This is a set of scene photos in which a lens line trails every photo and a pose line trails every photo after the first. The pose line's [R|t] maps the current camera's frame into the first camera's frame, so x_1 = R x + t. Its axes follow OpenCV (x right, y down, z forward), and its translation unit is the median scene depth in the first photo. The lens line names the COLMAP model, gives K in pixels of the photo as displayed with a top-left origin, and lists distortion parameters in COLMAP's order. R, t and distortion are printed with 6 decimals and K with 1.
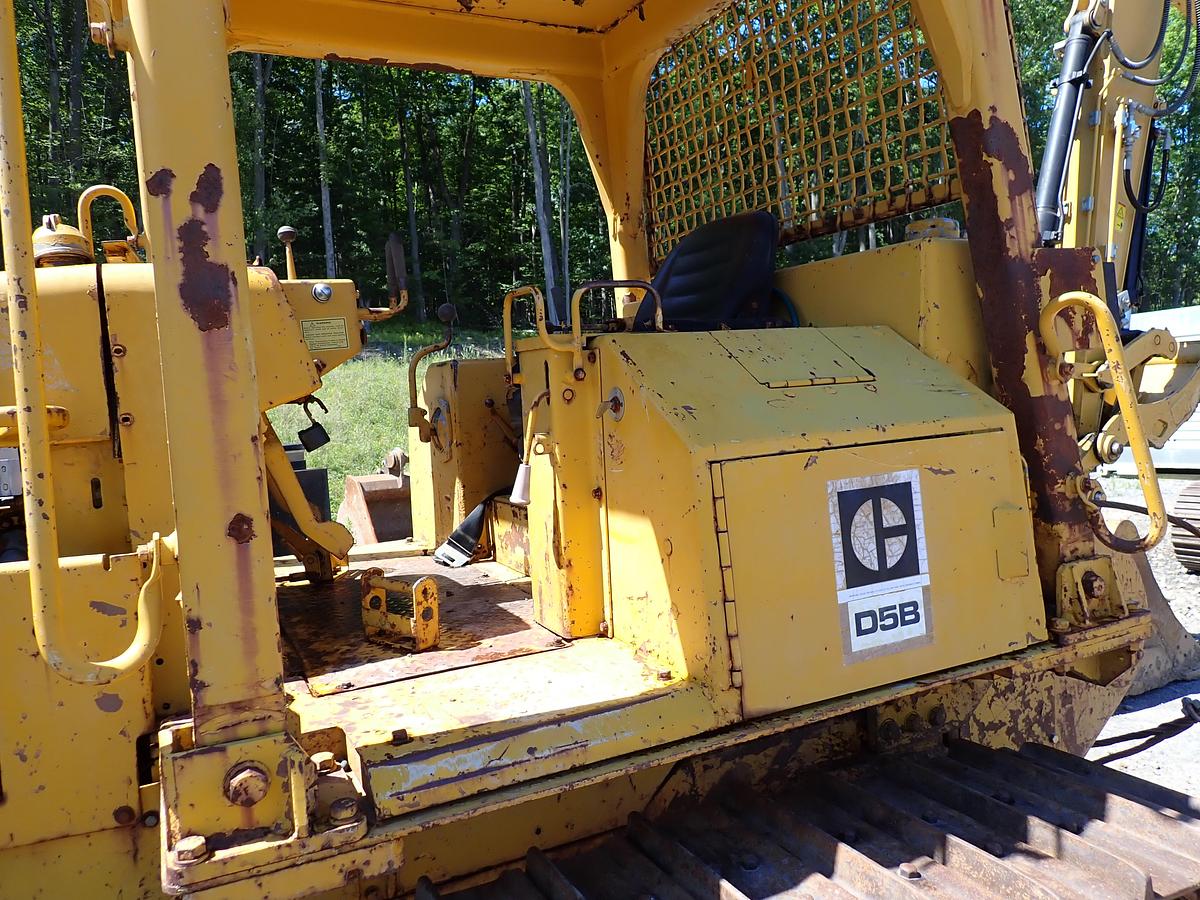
lens RADIAL K [[888.0, 0, 599.8], [0, 888.0, 454.0], [0, 0, 1]] dist [0.012036, 0.002390]
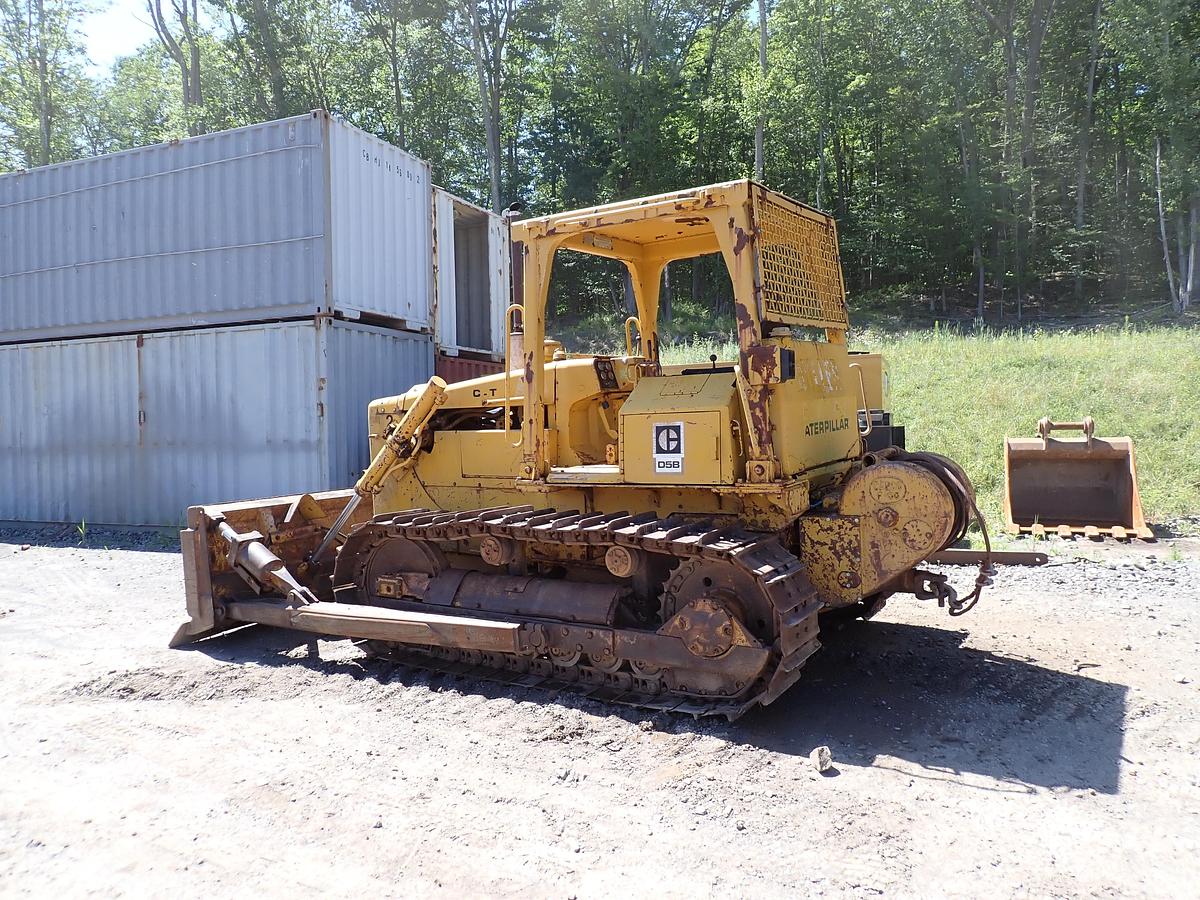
lens RADIAL K [[892.4, 0, 600.0], [0, 892.4, 450.0], [0, 0, 1]] dist [0.005345, -0.010960]
pose [[0.517537, 0.081176, -0.851802, 3.013001], [-0.049068, 0.996667, 0.065169, -0.077944], [0.854253, 0.008069, 0.519795, -0.970860]]
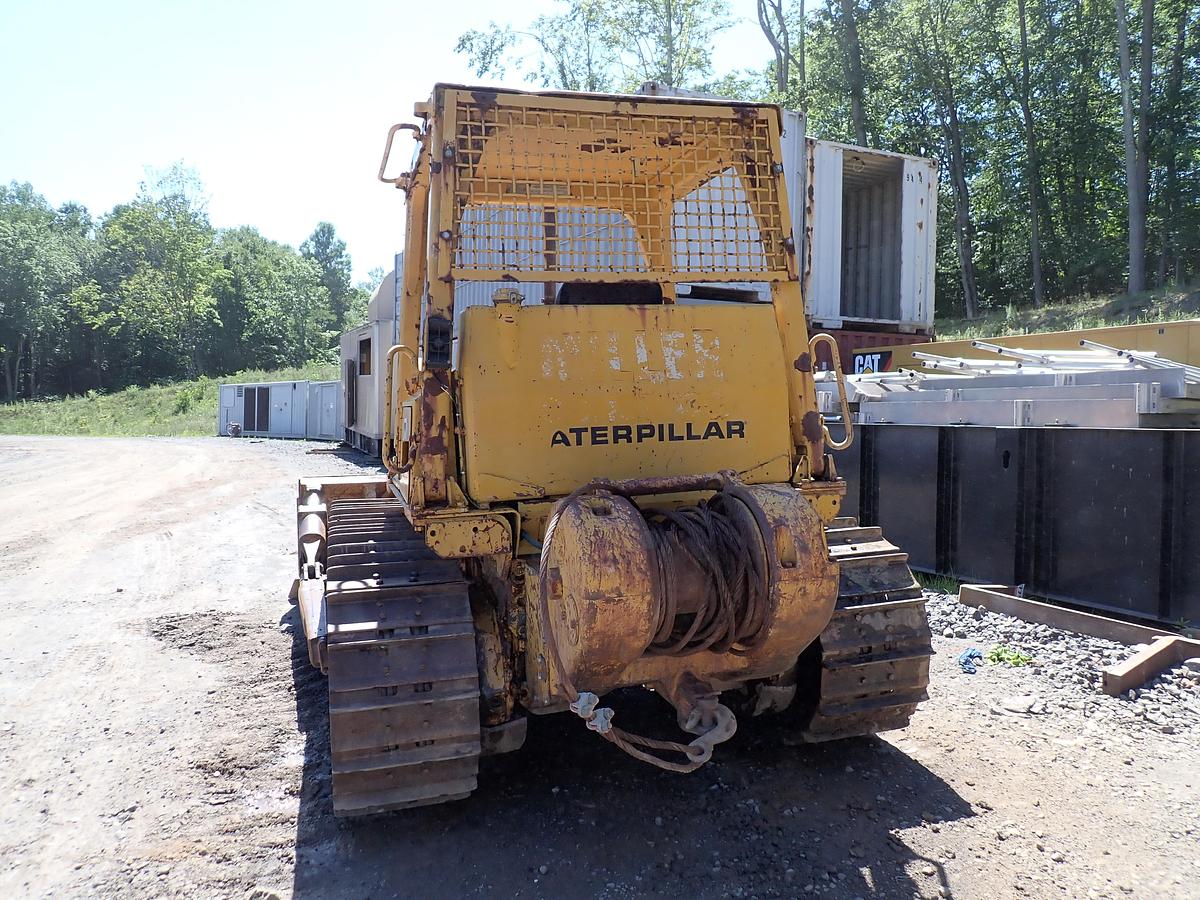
lens RADIAL K [[888.0, 0, 599.8], [0, 888.0, 454.0], [0, 0, 1]] dist [0.012036, 0.002390]
pose [[-0.173161, 0.123911, -0.977068, 2.749502], [-0.034836, 0.990663, 0.131809, -0.235819], [0.984277, 0.056861, -0.167228, 1.970179]]
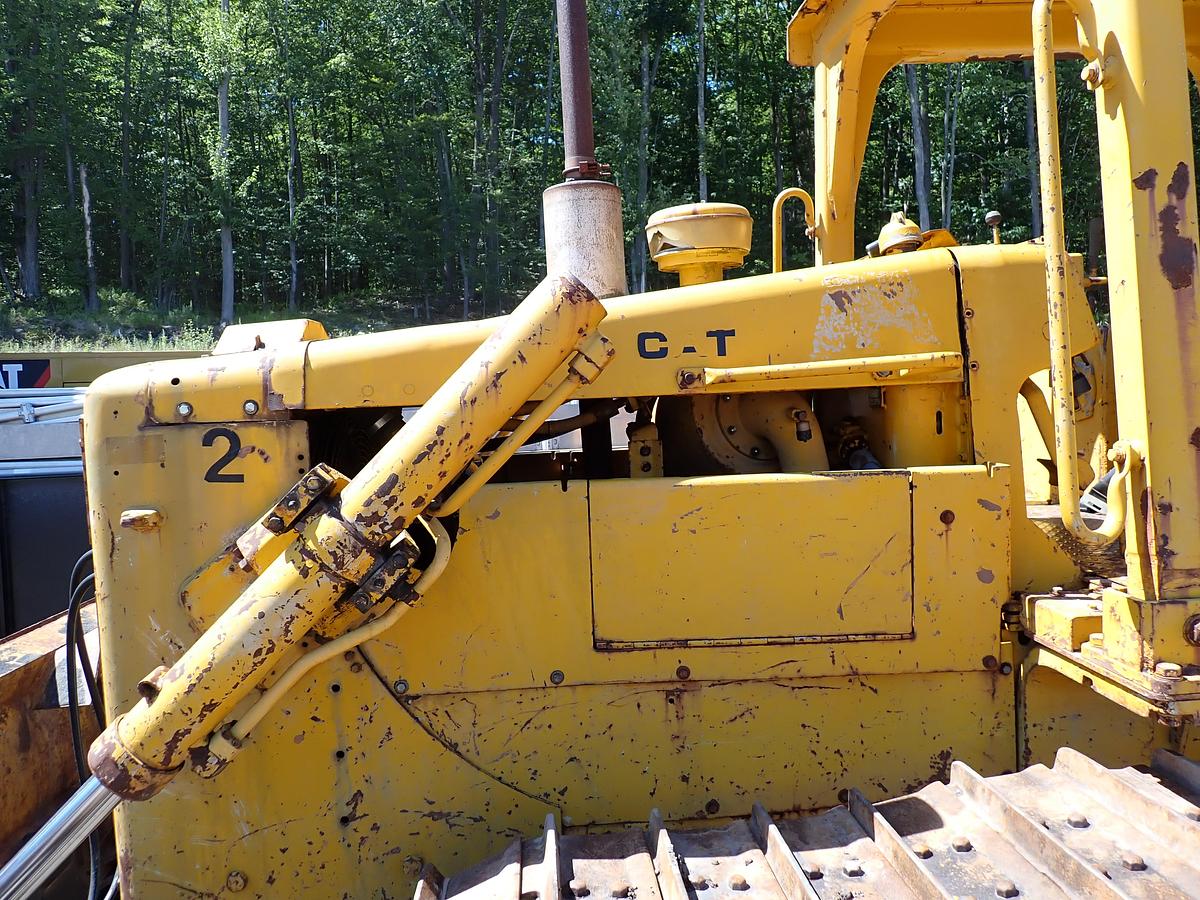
lens RADIAL K [[886.0, 0, 591.5], [0, 886.0, 449.8], [0, 0, 1]] dist [0.017711, 0.005170]
pose [[0.924830, 0.046749, -0.377498, -0.522870], [-0.041658, 0.998897, 0.021645, 0.074820], [0.378093, -0.004292, 0.925757, -0.393608]]
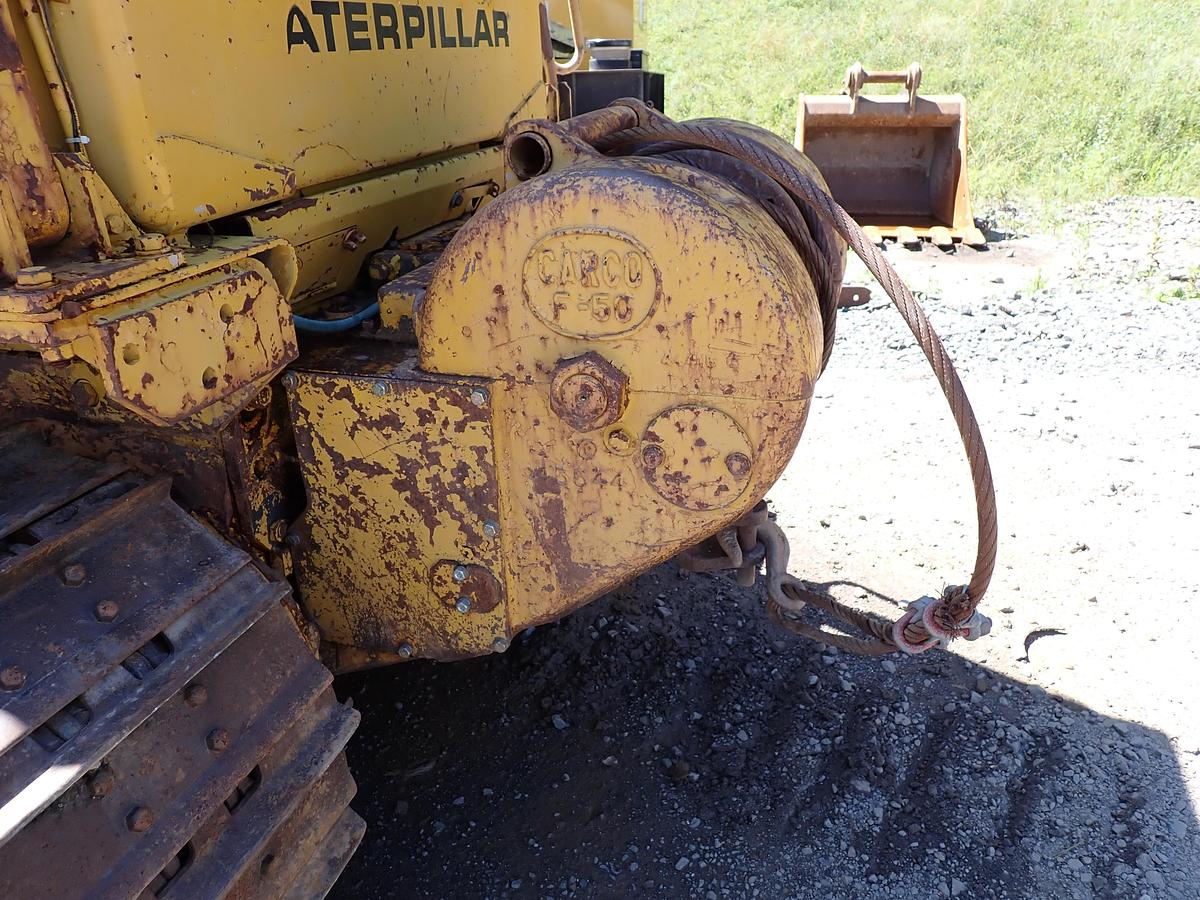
lens RADIAL K [[886.9, 0, 597.5], [0, 886.9, 440.7], [0, 0, 1]] dist [0.012332, 0.000323]
pose [[0.717683, 0.319880, -0.618553, 1.378953], [-0.070447, 0.917047, 0.392508, 0.038908], [0.692798, -0.238121, 0.680683, 0.997894]]
